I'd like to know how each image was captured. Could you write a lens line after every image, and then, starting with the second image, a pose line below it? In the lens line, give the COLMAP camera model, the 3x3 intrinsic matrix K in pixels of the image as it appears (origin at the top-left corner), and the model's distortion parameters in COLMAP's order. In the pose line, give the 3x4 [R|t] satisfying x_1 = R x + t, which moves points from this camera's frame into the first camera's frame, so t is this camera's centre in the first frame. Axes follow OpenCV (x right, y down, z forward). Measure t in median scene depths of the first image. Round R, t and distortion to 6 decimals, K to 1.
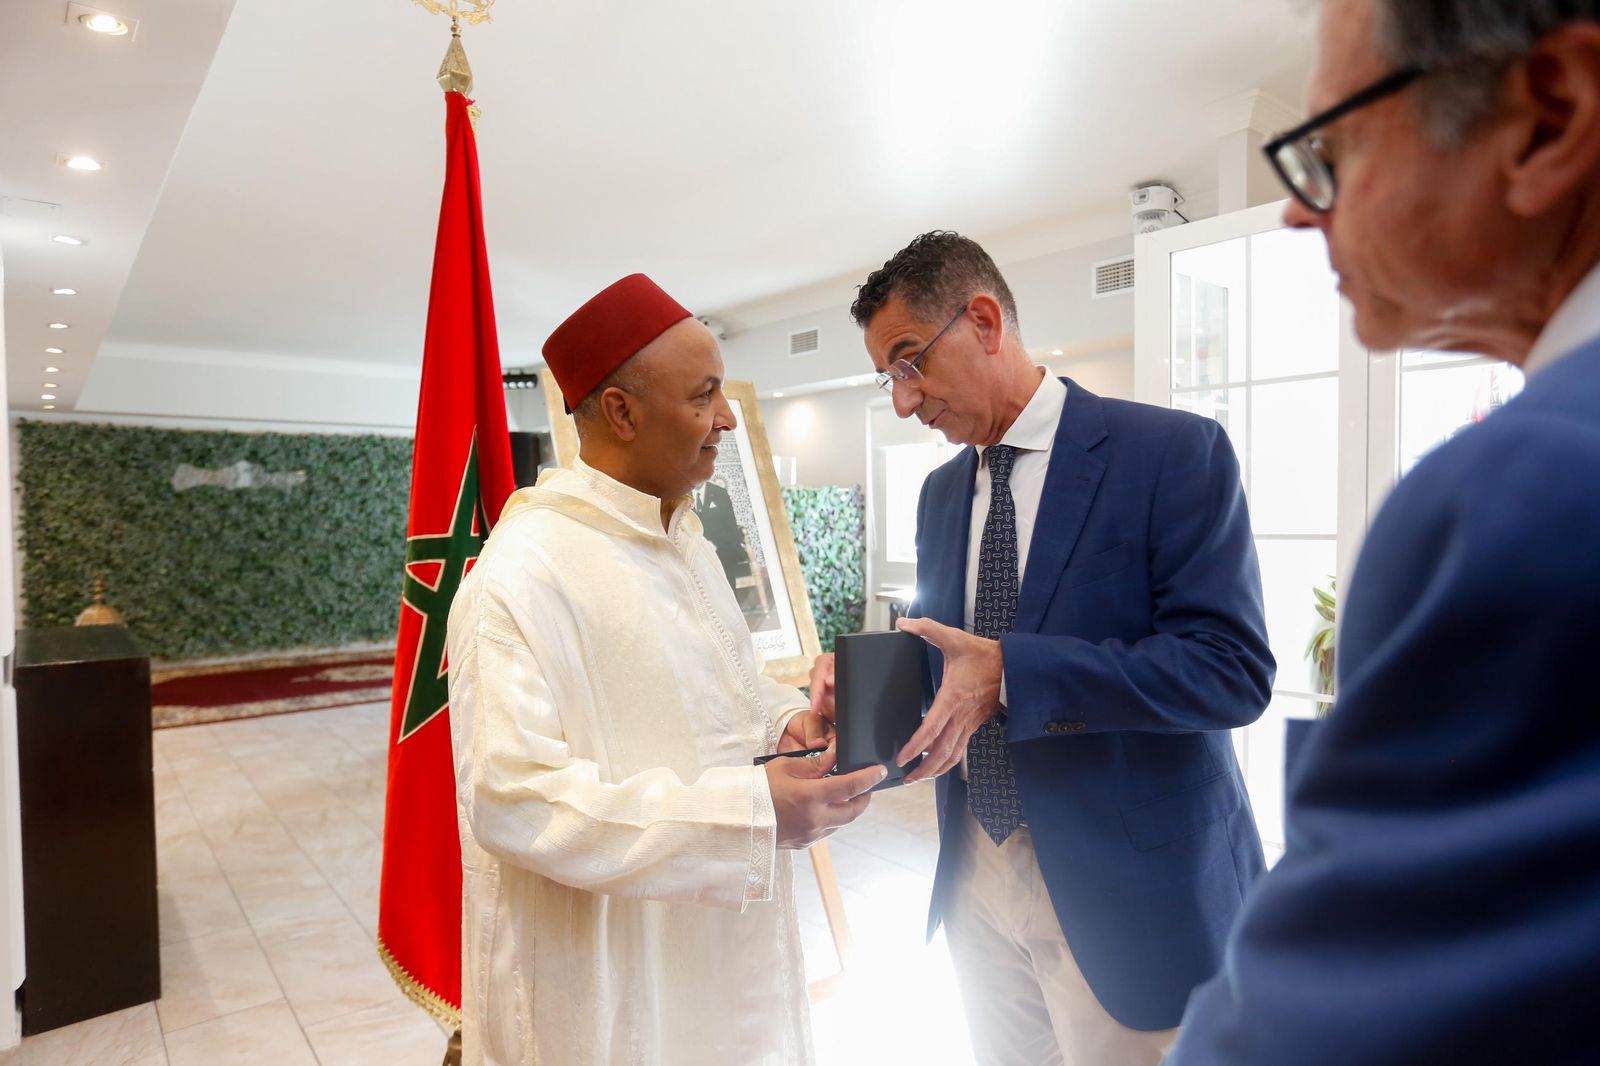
lens RADIAL K [[1000.9, 0, 770.5], [0, 1000.9, 538.1], [0, 0, 1]] dist [-0.011969, 0.009718]
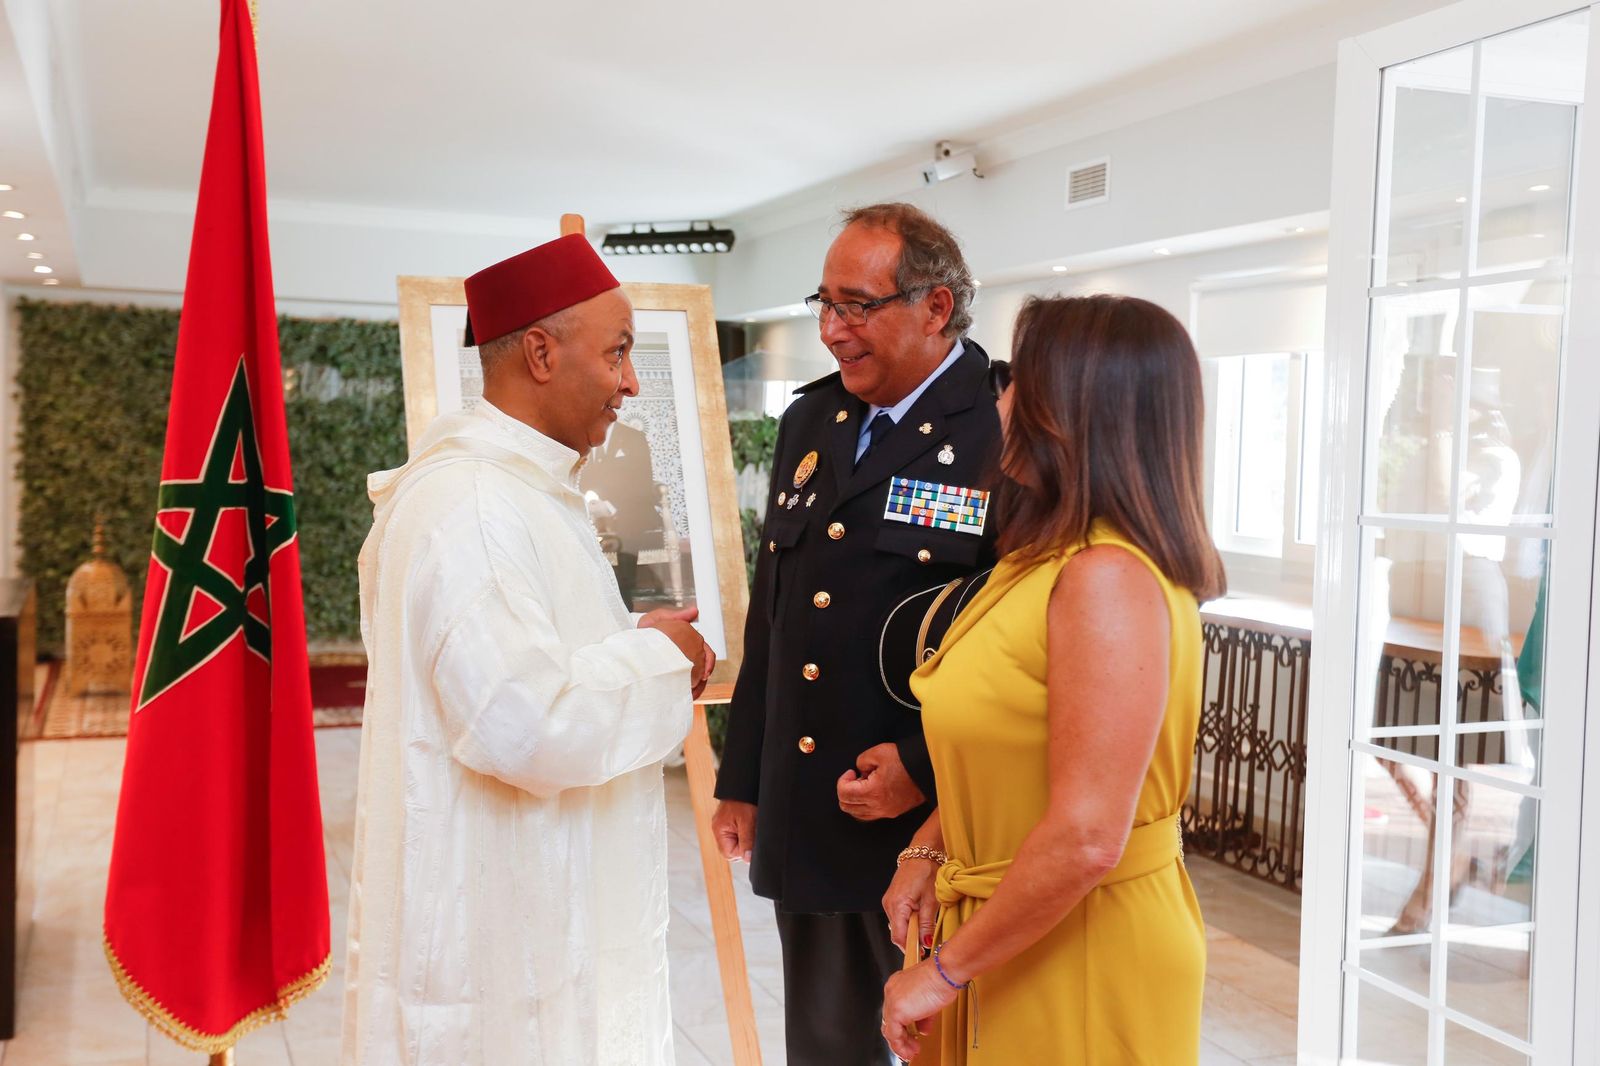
lens RADIAL K [[1738.0, 0, 723.7], [0, 1738.0, 516.1], [0, 0, 1]] dist [0.040305, 0.000000]
pose [[0.954248, 0.042222, -0.296022, 0.106812], [-0.039025, 0.999099, 0.016702, -0.002583], [0.296460, -0.004386, 0.955035, -0.055032]]
